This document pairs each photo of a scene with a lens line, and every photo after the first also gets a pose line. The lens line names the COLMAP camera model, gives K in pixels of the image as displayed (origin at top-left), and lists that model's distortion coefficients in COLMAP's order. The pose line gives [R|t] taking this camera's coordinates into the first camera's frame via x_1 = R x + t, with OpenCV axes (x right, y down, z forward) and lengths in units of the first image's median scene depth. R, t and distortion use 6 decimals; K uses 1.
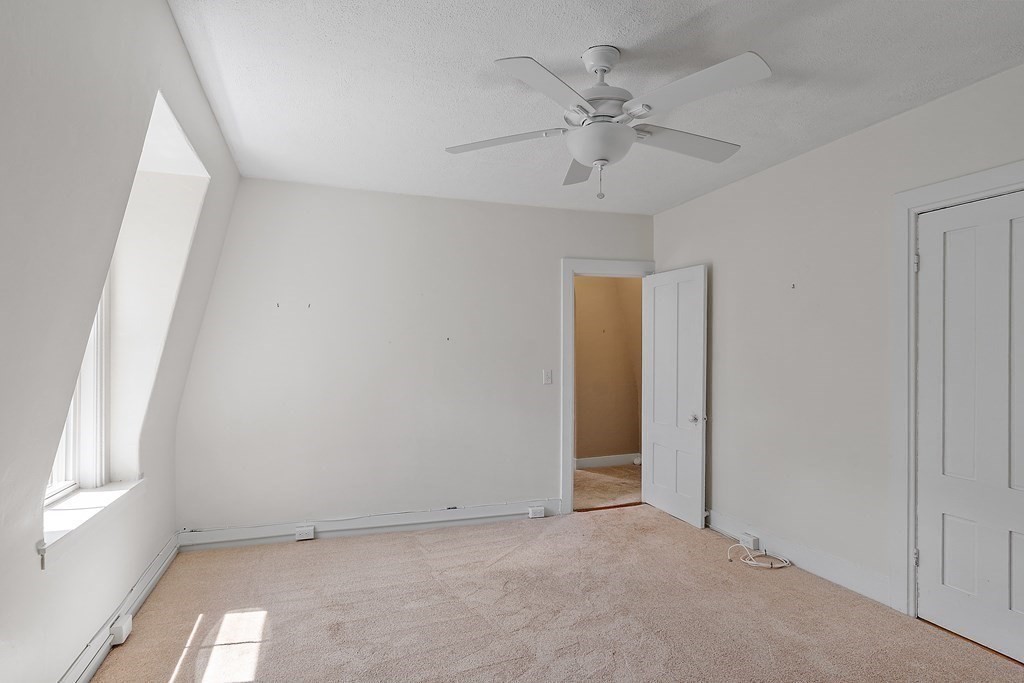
lens RADIAL K [[489.9, 0, 496.4], [0, 489.9, 355.2], [0, 0, 1]] dist [0.000069, -0.000677]
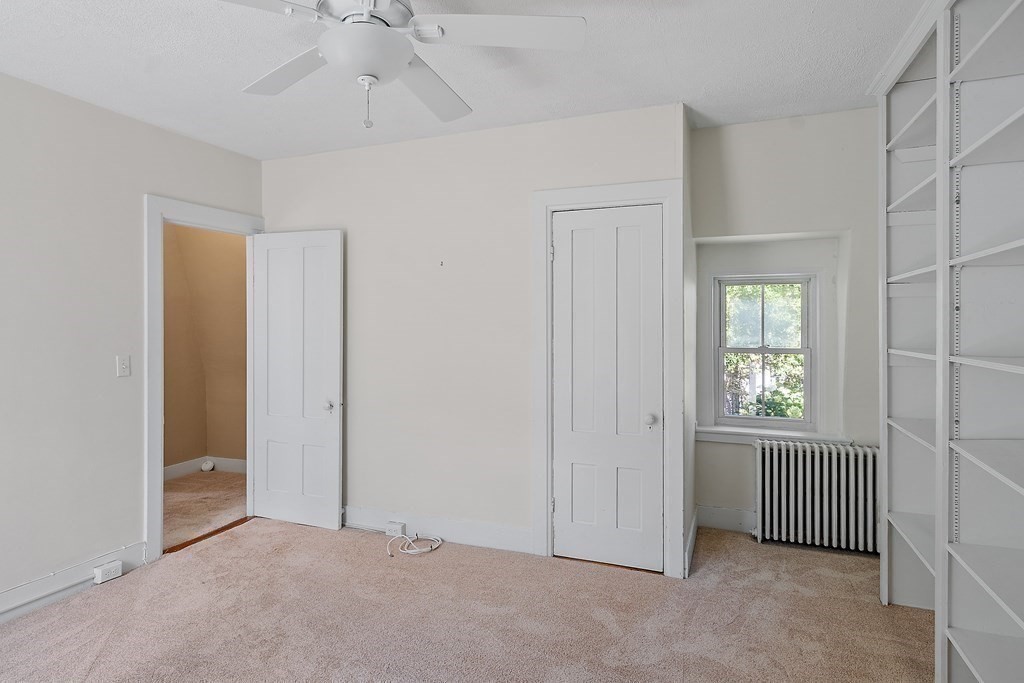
lens RADIAL K [[551.4, 0, 510.1], [0, 551.4, 331.1], [0, 0, 1]] dist [0.003131, -0.002431]
pose [[0.676744, -0.003442, 0.736211, -0.115087], [0.003853, 0.999992, 0.001133, -0.002751], [-0.736209, 0.002070, 0.676751, 0.115808]]
